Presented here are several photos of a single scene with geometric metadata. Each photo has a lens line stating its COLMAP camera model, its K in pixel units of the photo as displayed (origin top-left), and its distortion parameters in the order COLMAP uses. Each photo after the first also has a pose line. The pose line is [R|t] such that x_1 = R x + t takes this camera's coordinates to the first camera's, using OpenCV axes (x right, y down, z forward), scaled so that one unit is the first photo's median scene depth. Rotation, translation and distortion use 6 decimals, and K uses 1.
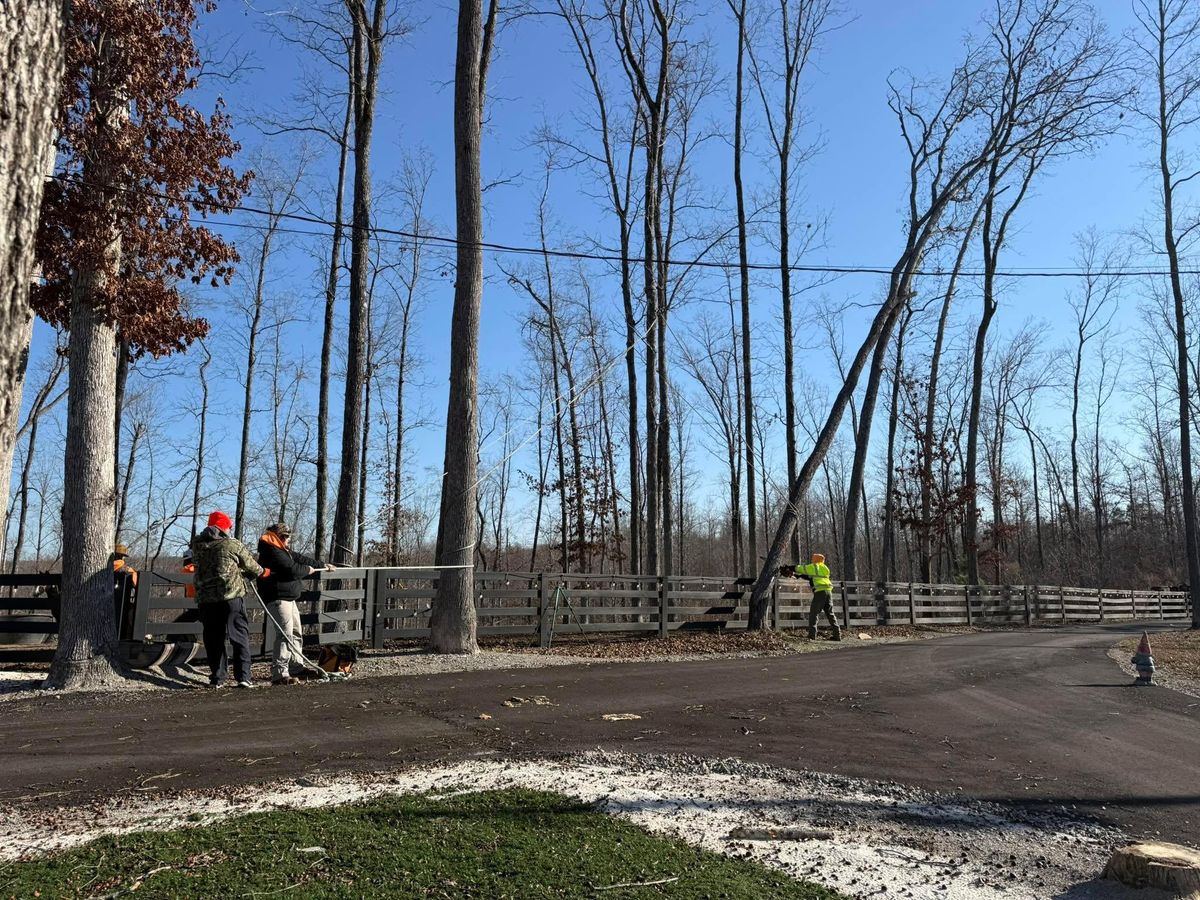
lens RADIAL K [[892.8, 0, 600.0], [0, 892.8, 450.0], [0, 0, 1]] dist [0.081412, -0.103859]
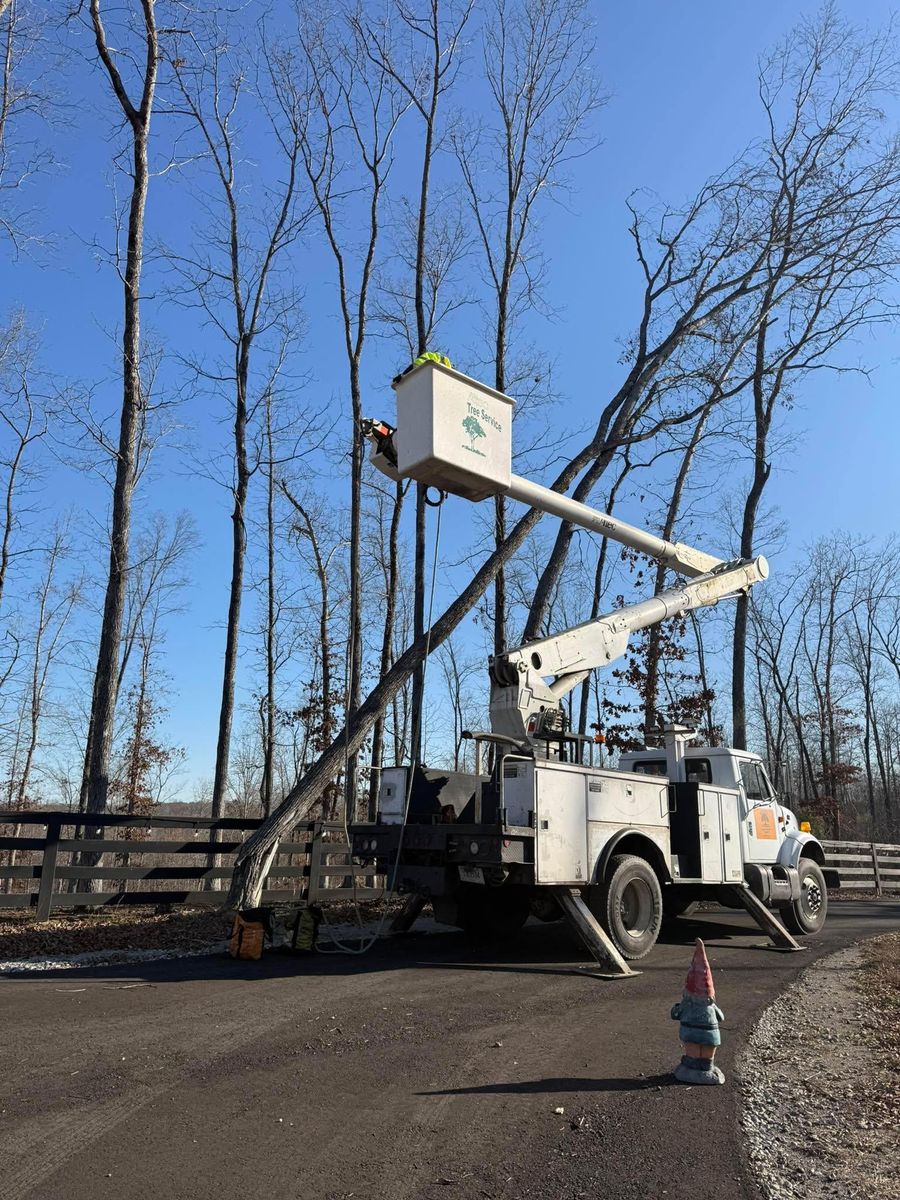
lens RADIAL K [[874.0, 0, 450.0], [0, 874.0, 600.0], [0, 0, 1]] dist [0.068571, -0.097087]
pose [[0.996766, 0.000497, -0.080351, 0.226857], [-0.009991, 0.992988, -0.117790, 0.043851], [0.079729, 0.118212, 0.989782, 0.245041]]
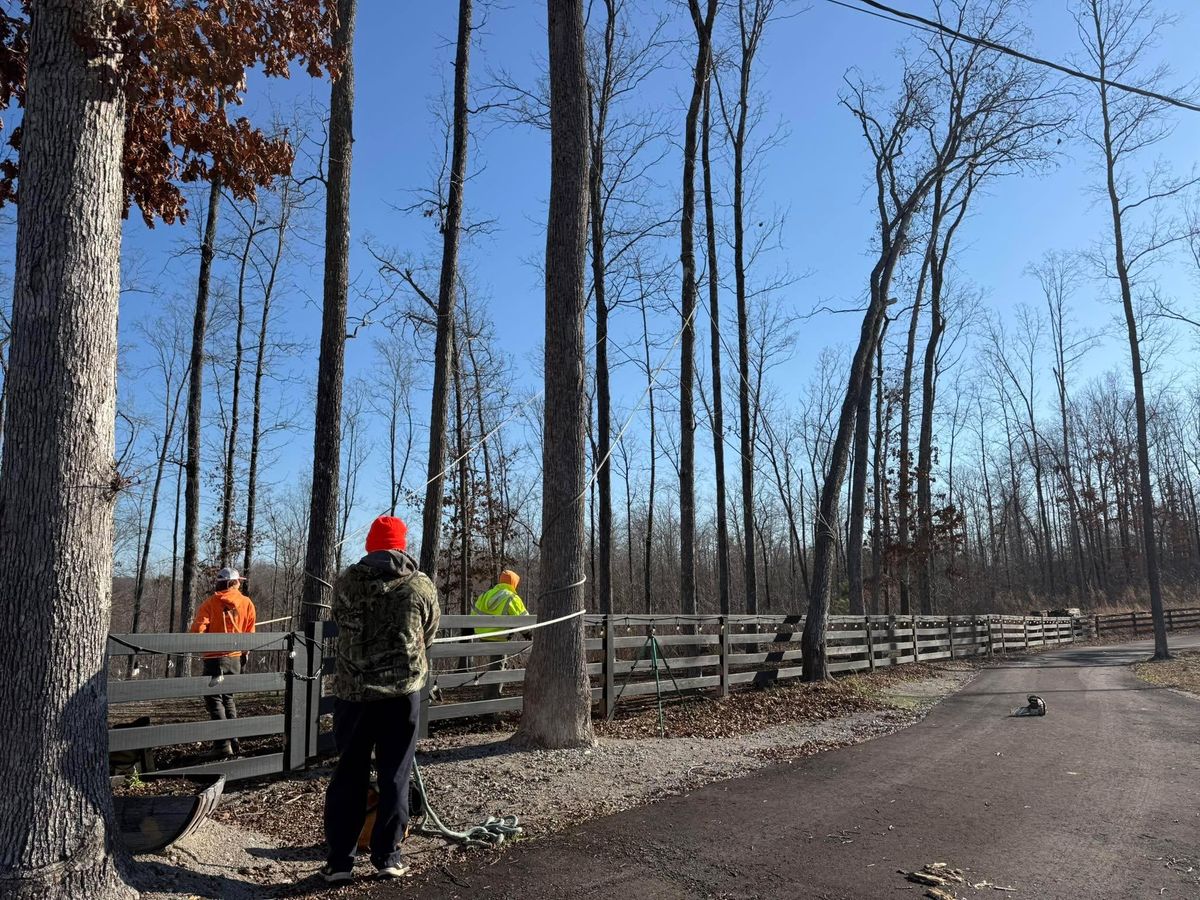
lens RADIAL K [[881.2, 0, 600.0], [0, 881.2, 450.0], [0, 0, 1]] dist [0.037294, -0.000641]
pose [[0.973129, 0.031462, 0.228101, -0.131917], [-0.025310, 0.999234, -0.029847, 0.013828], [-0.228865, 0.023272, 0.973180, 0.167201]]
